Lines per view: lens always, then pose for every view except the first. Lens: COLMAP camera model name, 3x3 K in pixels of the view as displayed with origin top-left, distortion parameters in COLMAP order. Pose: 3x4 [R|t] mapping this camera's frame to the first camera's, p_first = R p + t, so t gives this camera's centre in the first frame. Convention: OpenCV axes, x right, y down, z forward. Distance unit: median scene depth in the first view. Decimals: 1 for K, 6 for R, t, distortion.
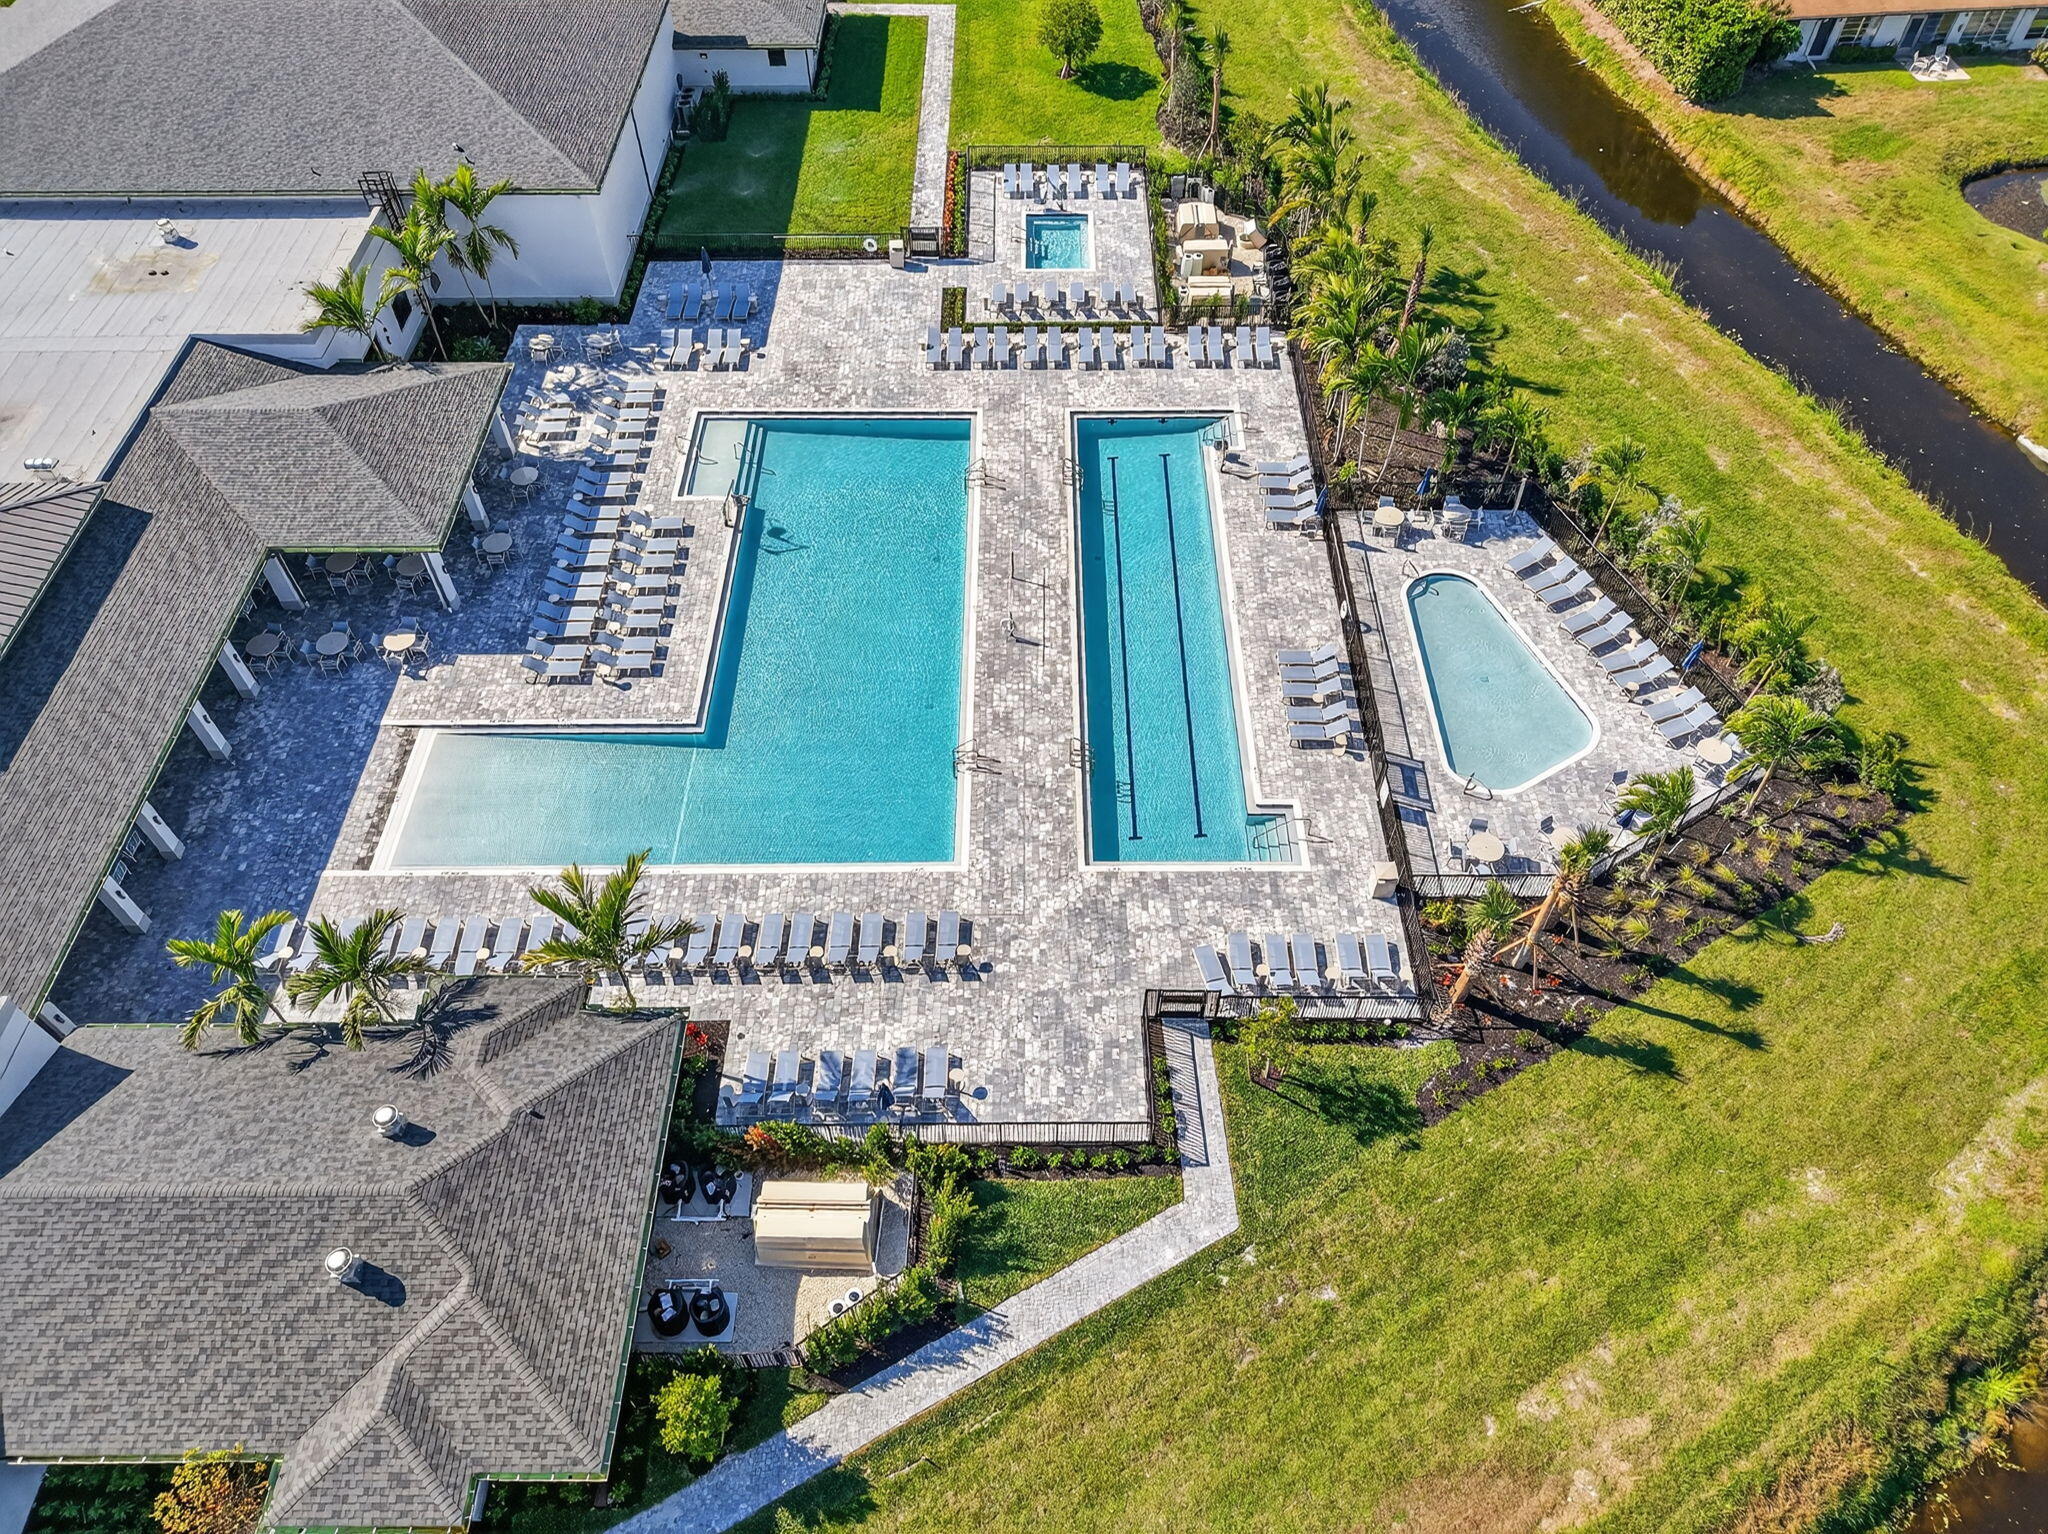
lens RADIAL K [[1328.0, 0, 1024.0], [0, 1328.0, 767.0], [0, 0, 1]] dist [0.039640, -0.052932]
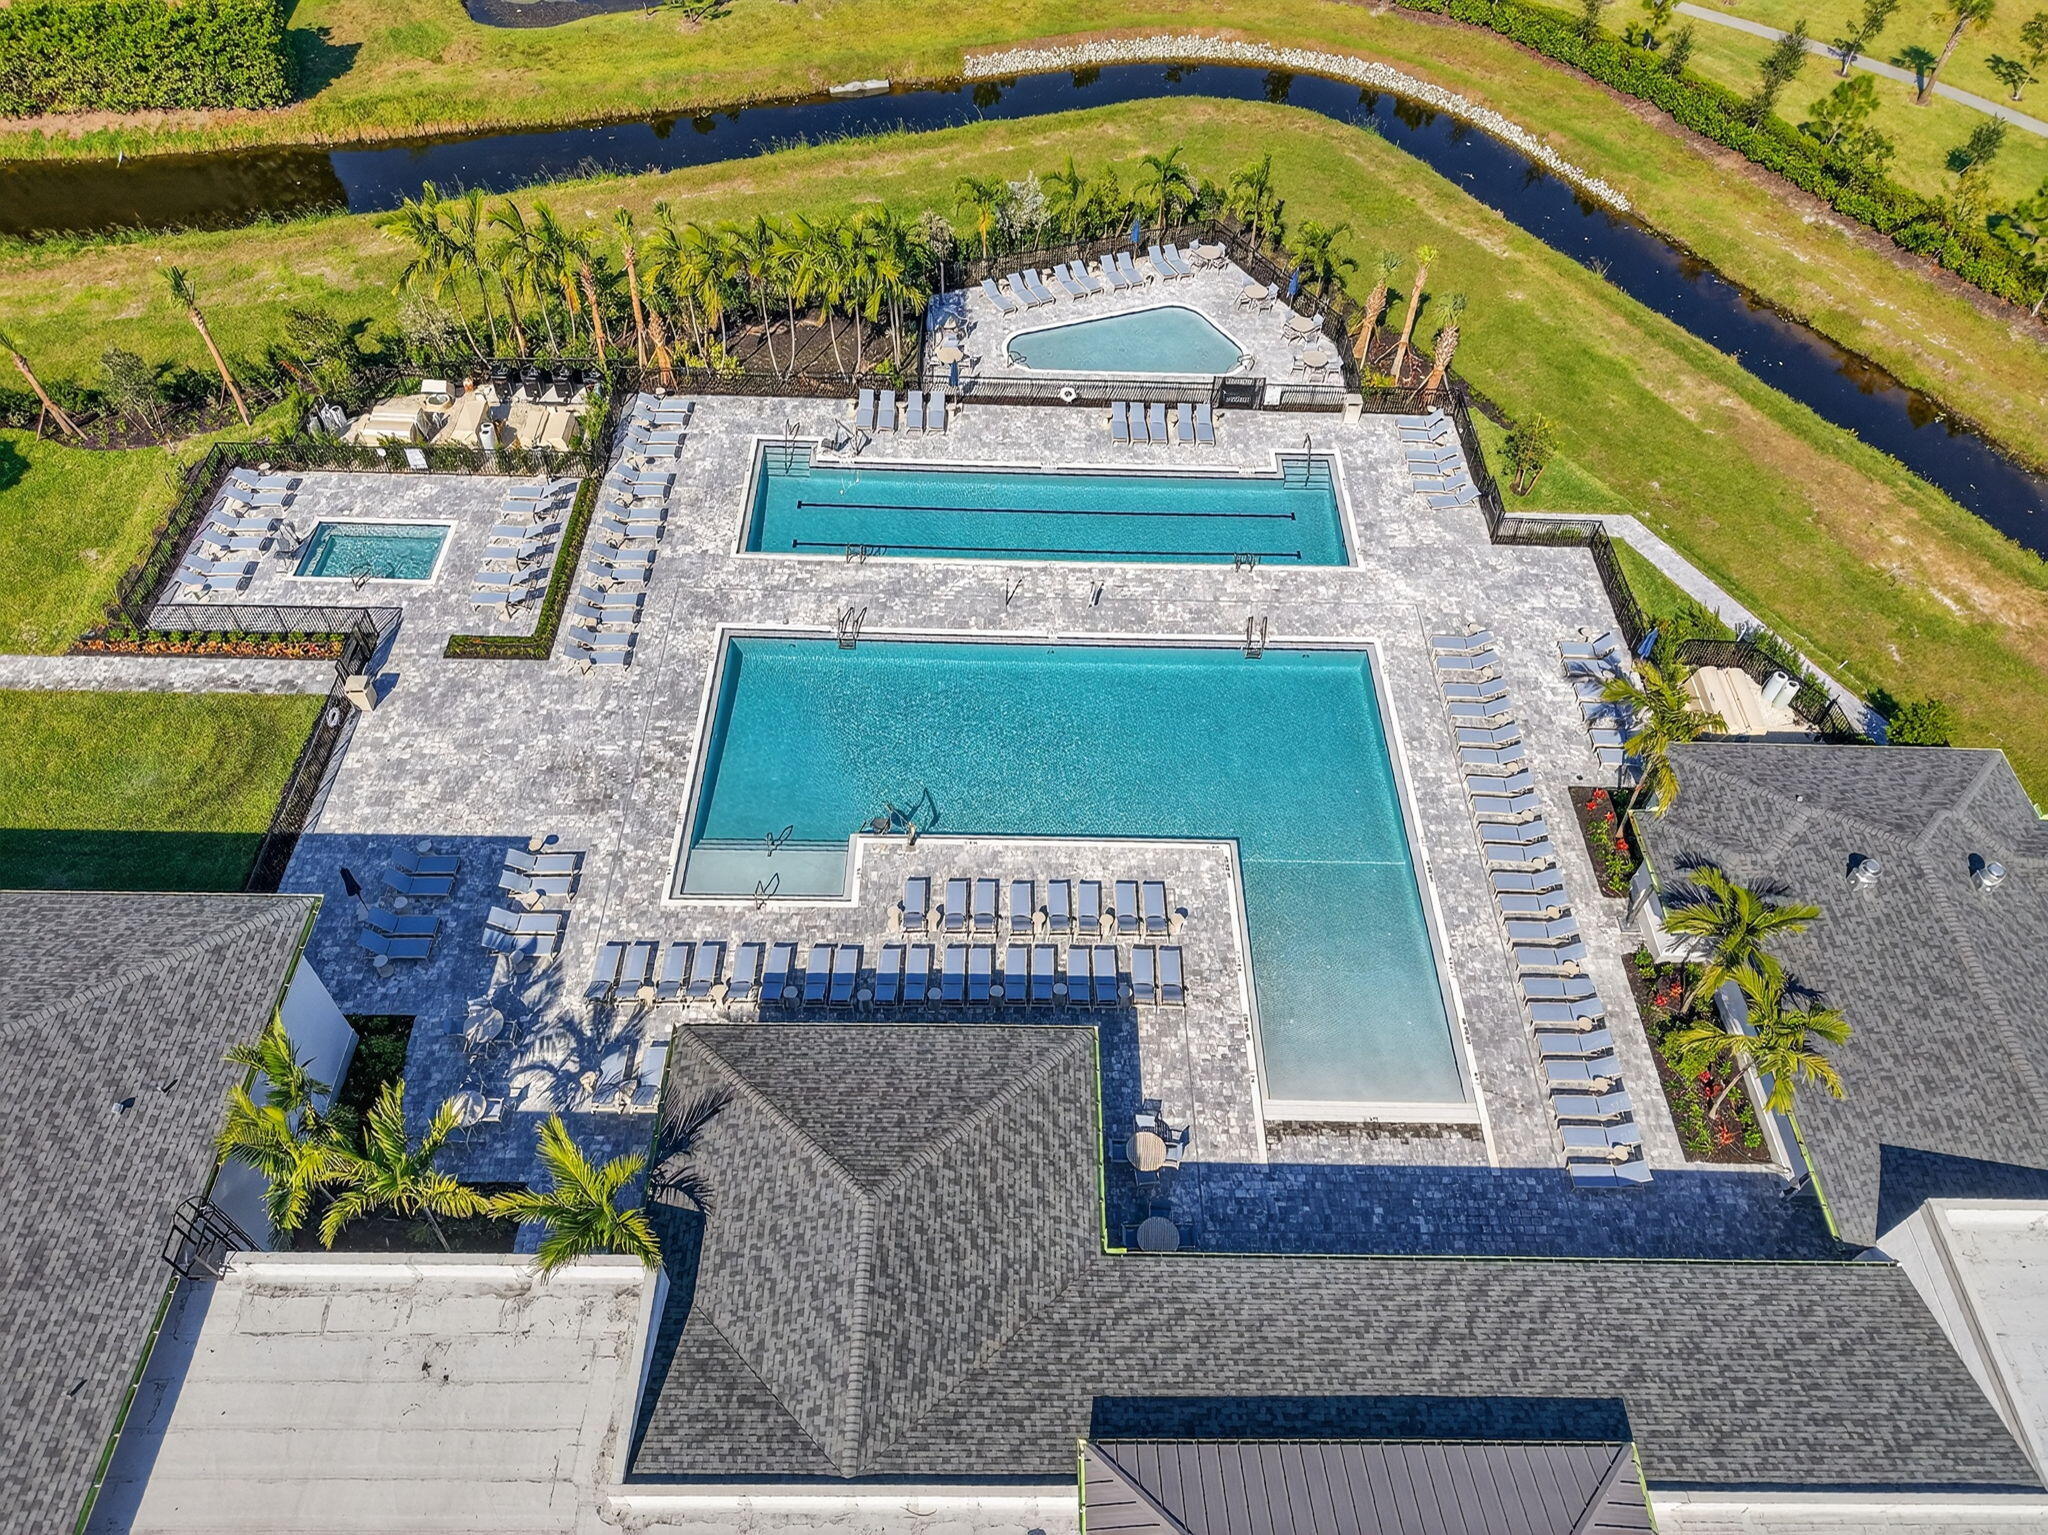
lens RADIAL K [[1328.0, 0, 1024.0], [0, 1328.0, 767.5], [0, 0, 1]] dist [0.039640, -0.052932]
pose [[0.024842, -0.785397, 0.618493, -0.803155], [0.767331, 0.411537, 0.491773, -0.640717], [-0.640770, 0.462373, 0.612883, 0.504519]]
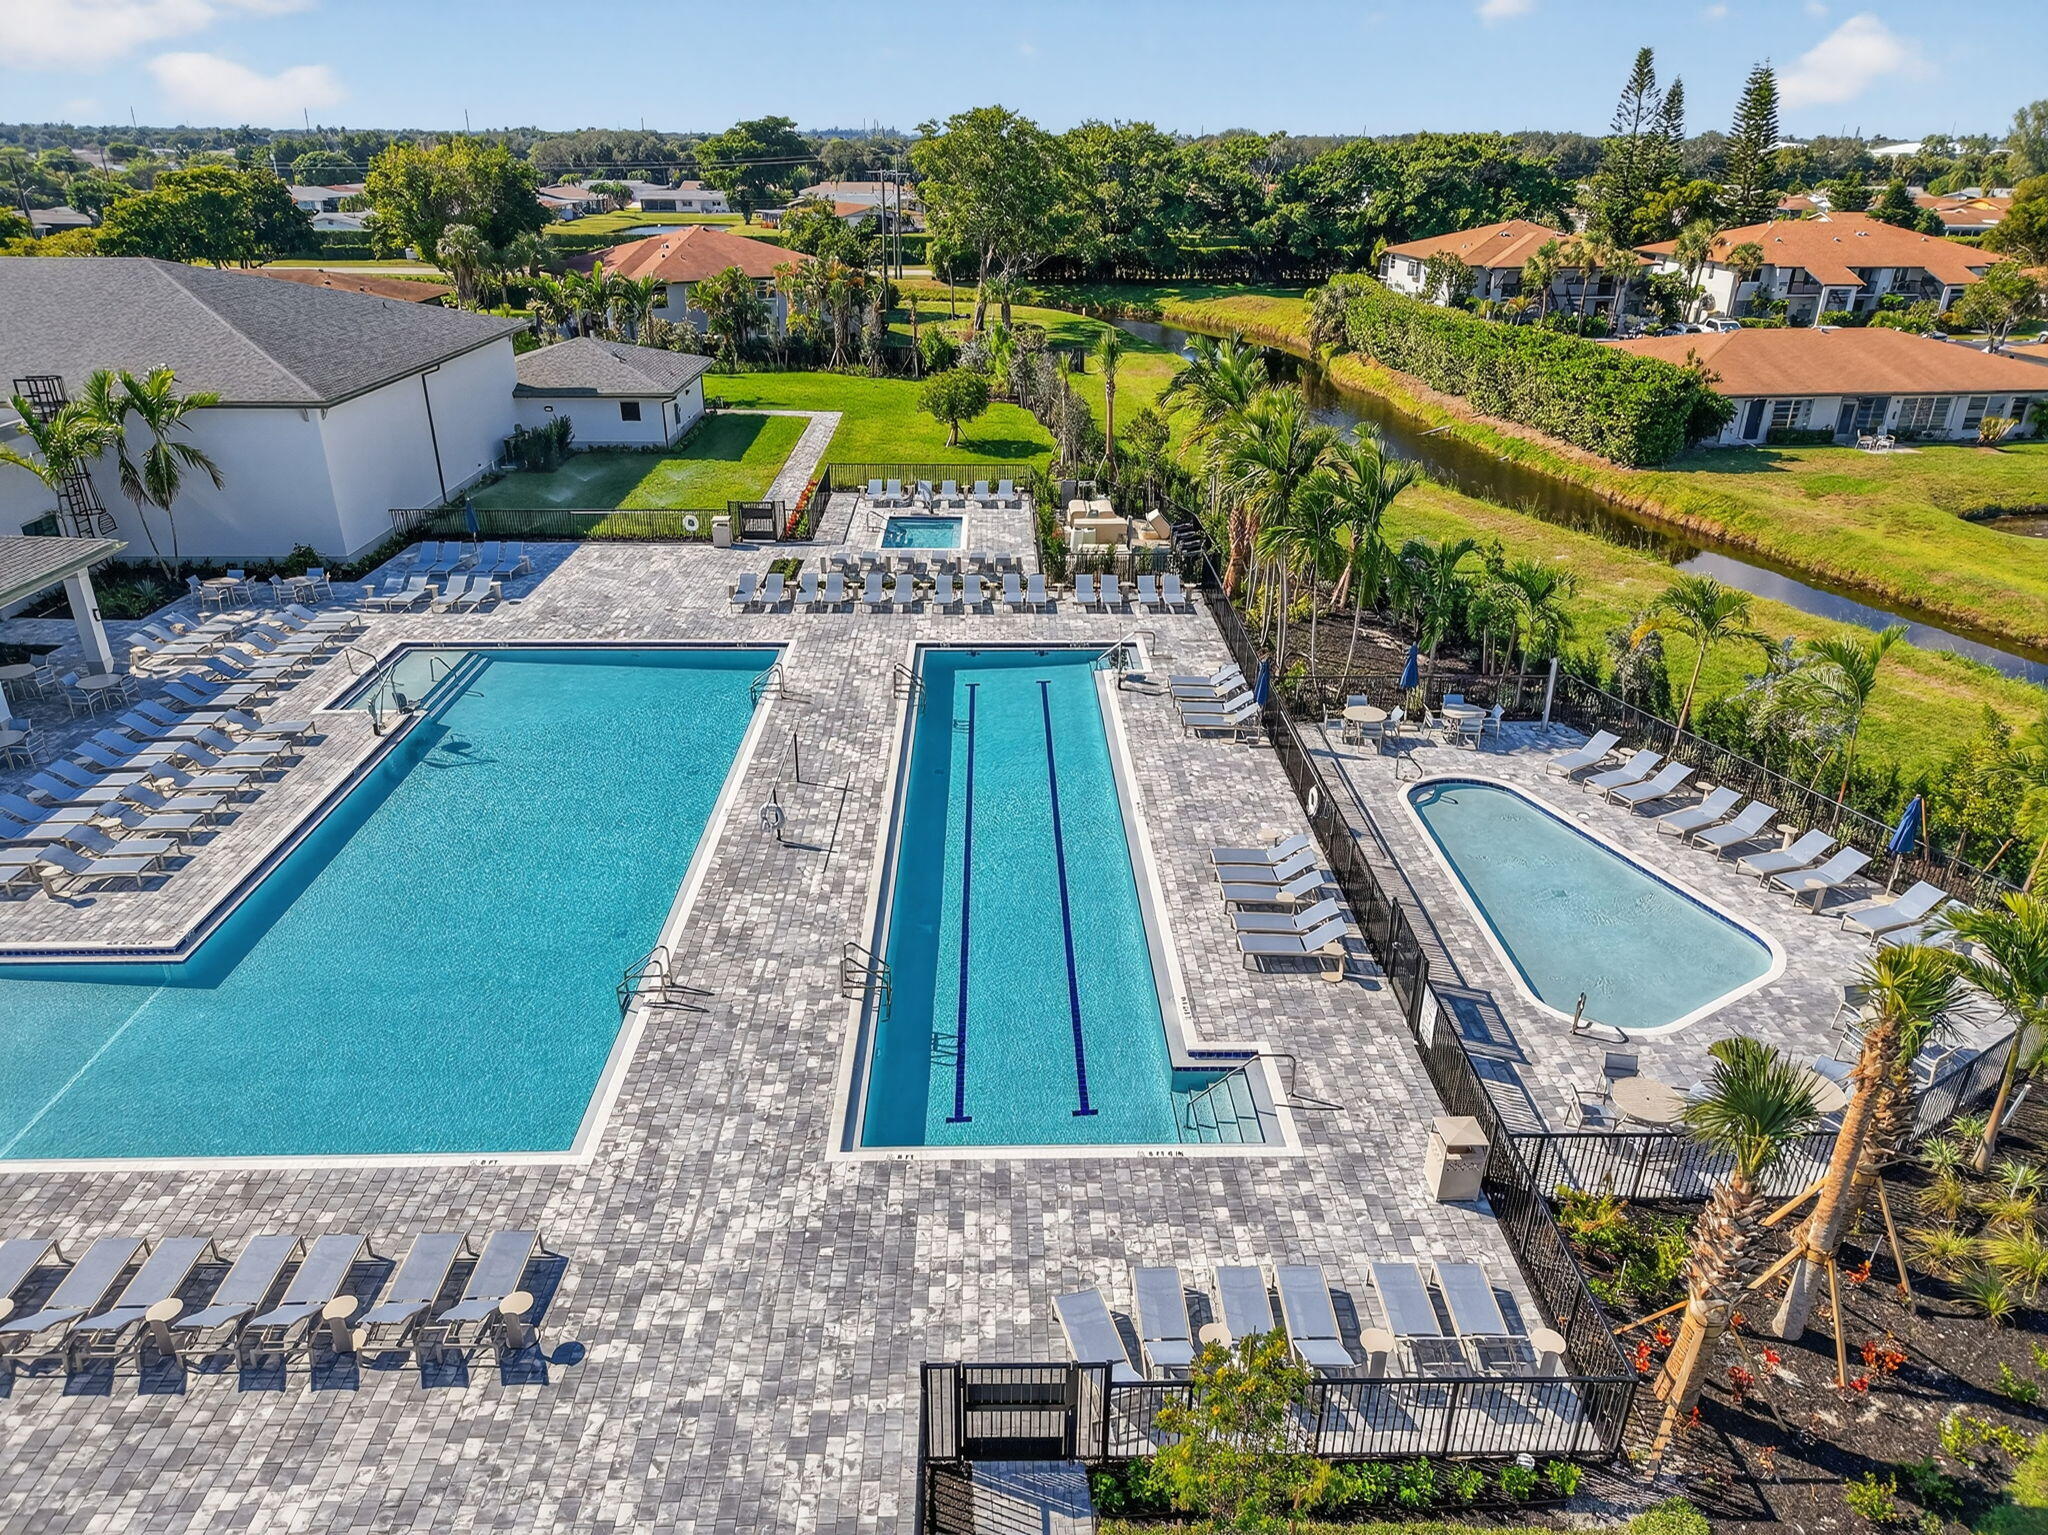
lens RADIAL K [[1328.0, 0, 1024.0], [0, 1328.0, 767.5], [0, 0, 1]] dist [0.039640, -0.052932]
pose [[0.999577, -0.000809, 0.029069, 0.092945], [0.013620, 0.896216, -0.443409, 0.155433], [-0.025694, 0.443617, 0.895848, 0.471389]]
